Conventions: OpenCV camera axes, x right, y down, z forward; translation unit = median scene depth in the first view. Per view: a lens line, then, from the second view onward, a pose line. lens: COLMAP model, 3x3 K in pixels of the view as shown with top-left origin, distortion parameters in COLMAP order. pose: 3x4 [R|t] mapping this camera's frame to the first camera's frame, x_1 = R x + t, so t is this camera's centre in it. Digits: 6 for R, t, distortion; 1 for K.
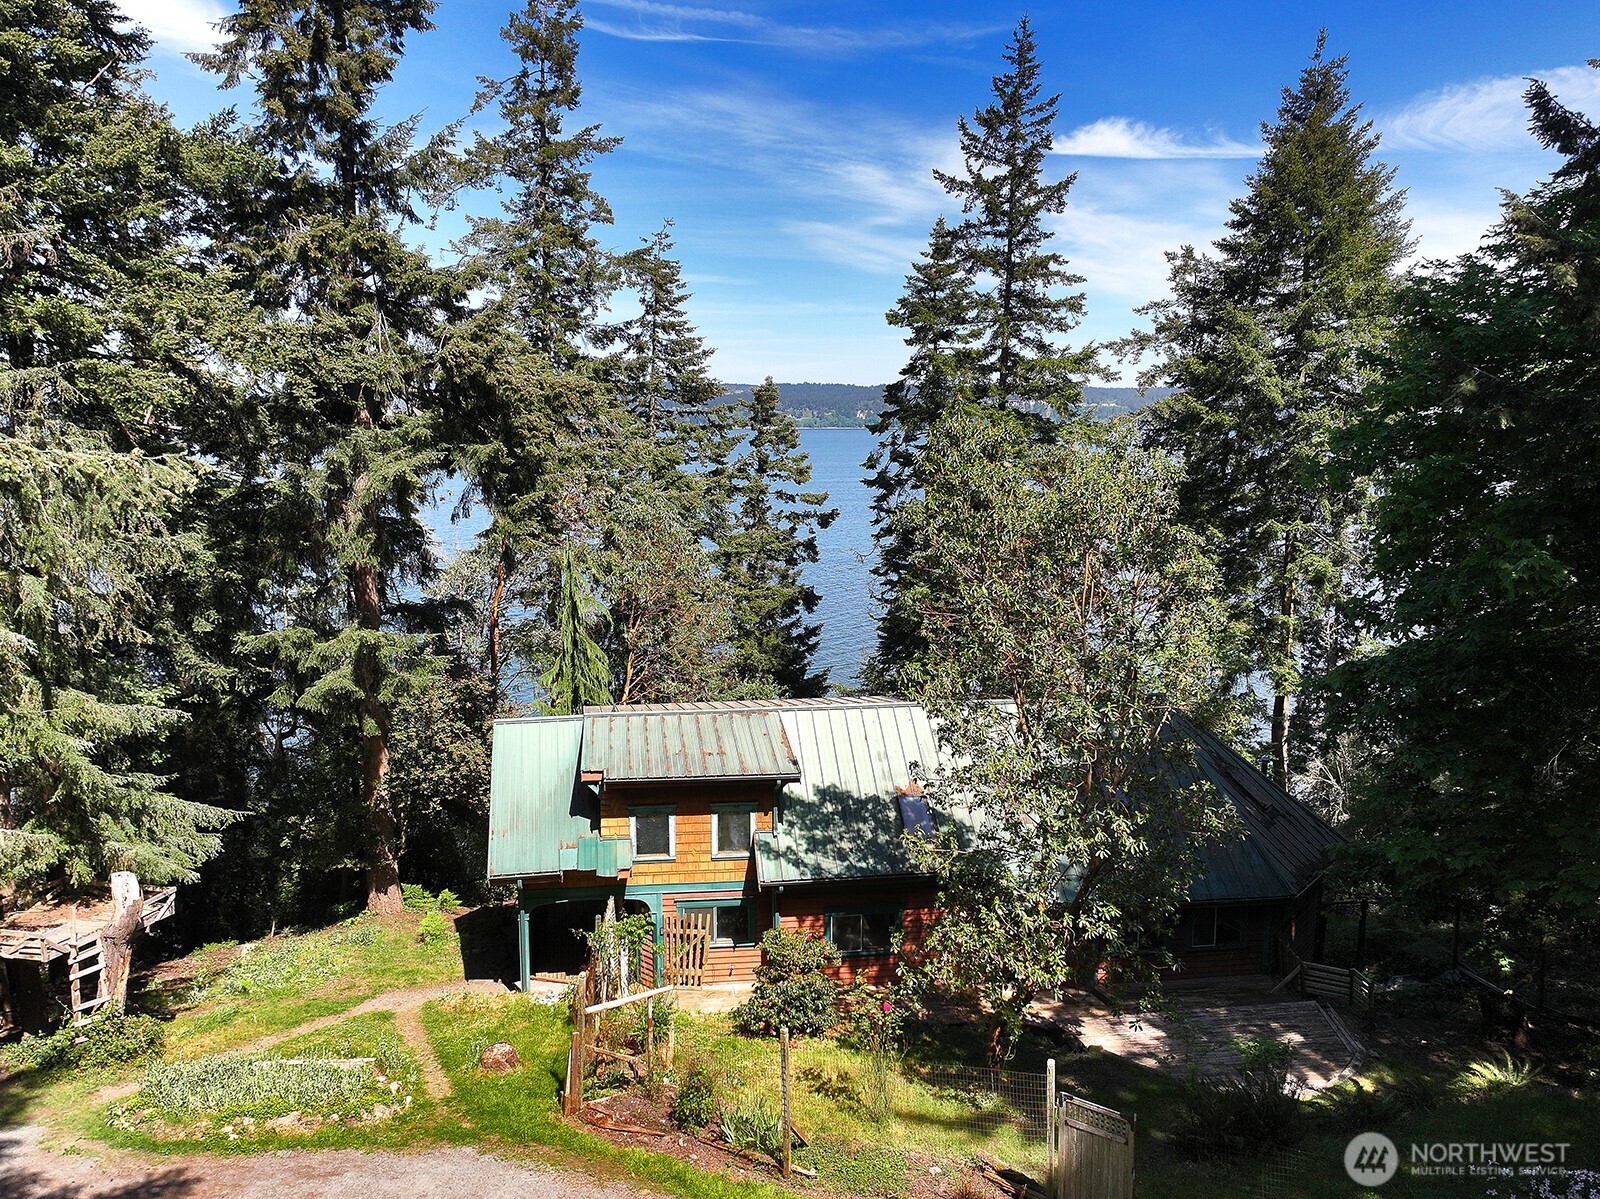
lens RADIAL K [[1256.9, 0, 807.2], [0, 1256.9, 597.0], [0, 0, 1]] dist [0.001062, 0.000536]
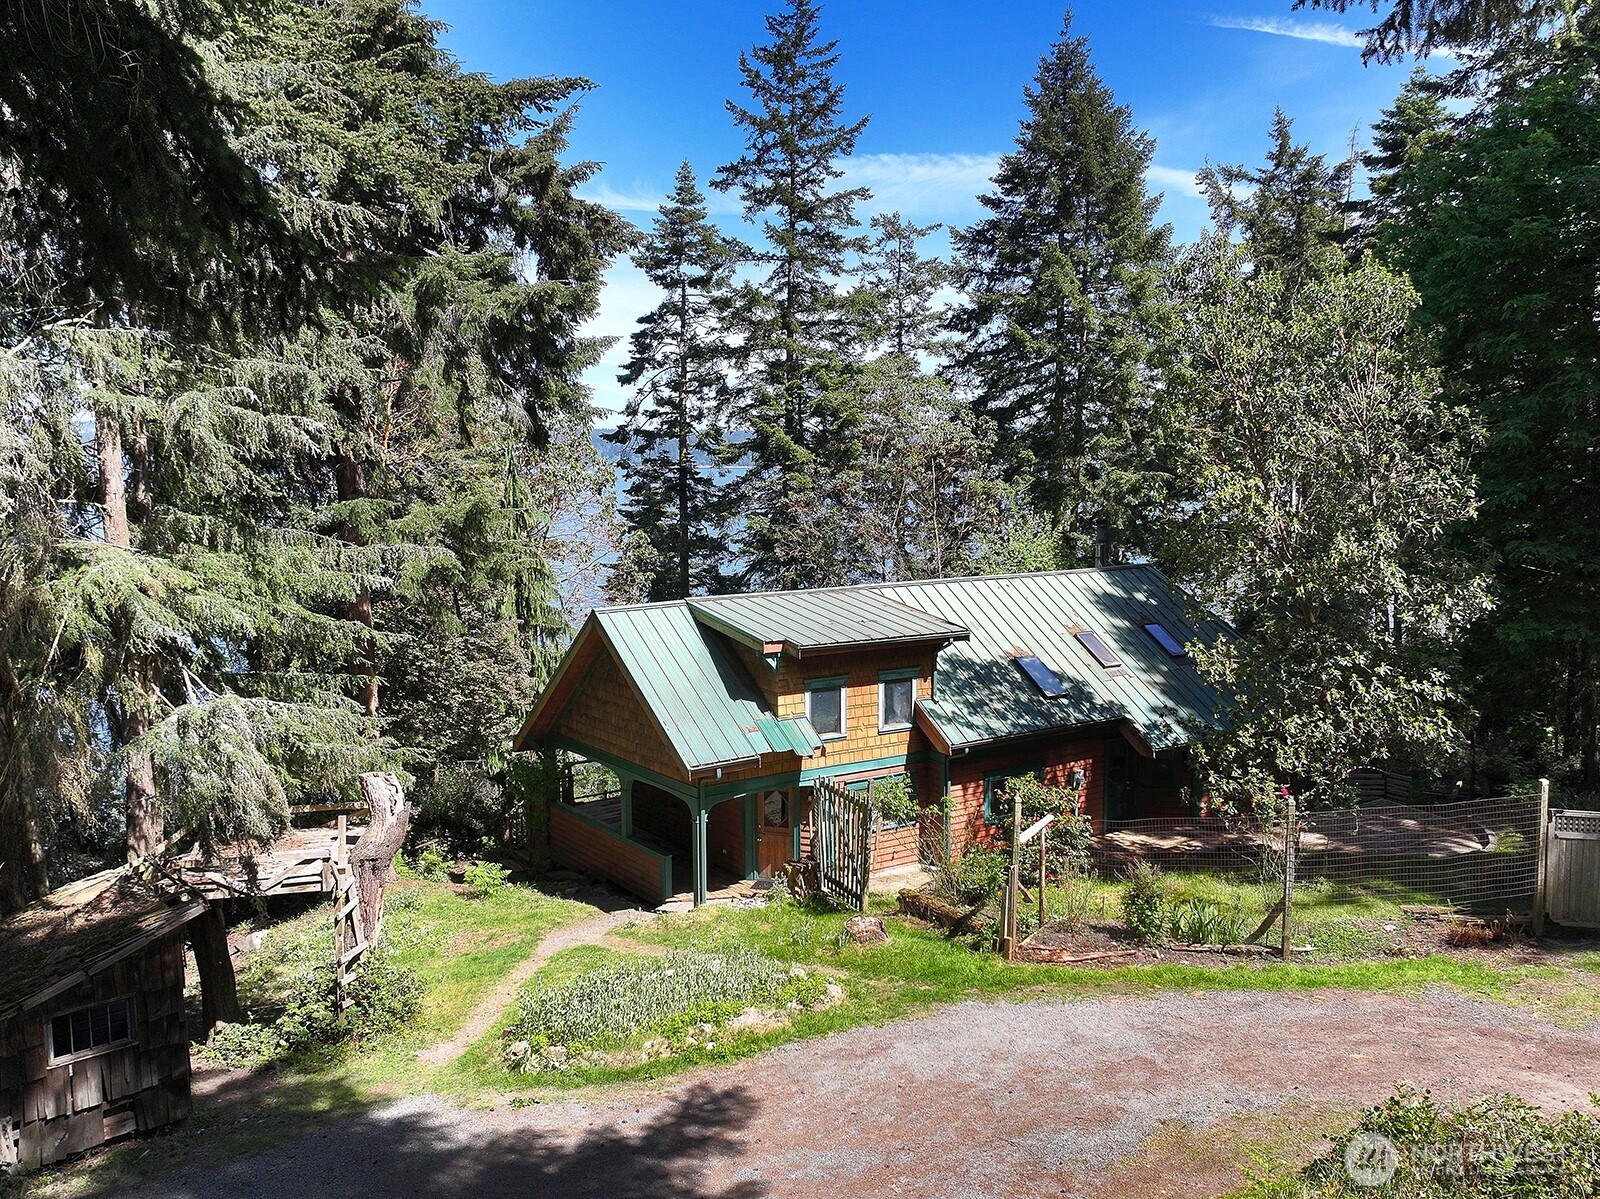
lens RADIAL K [[1256.9, 0, 801.6], [0, 1256.9, 602.3], [0, 0, 1]] dist [0.001062, 0.000536]
pose [[0.903270, -0.052053, 0.425903, -0.518646], [0.061779, 0.998049, -0.009045, 0.117668], [-0.424601, 0.034482, 0.904724, 0.183969]]
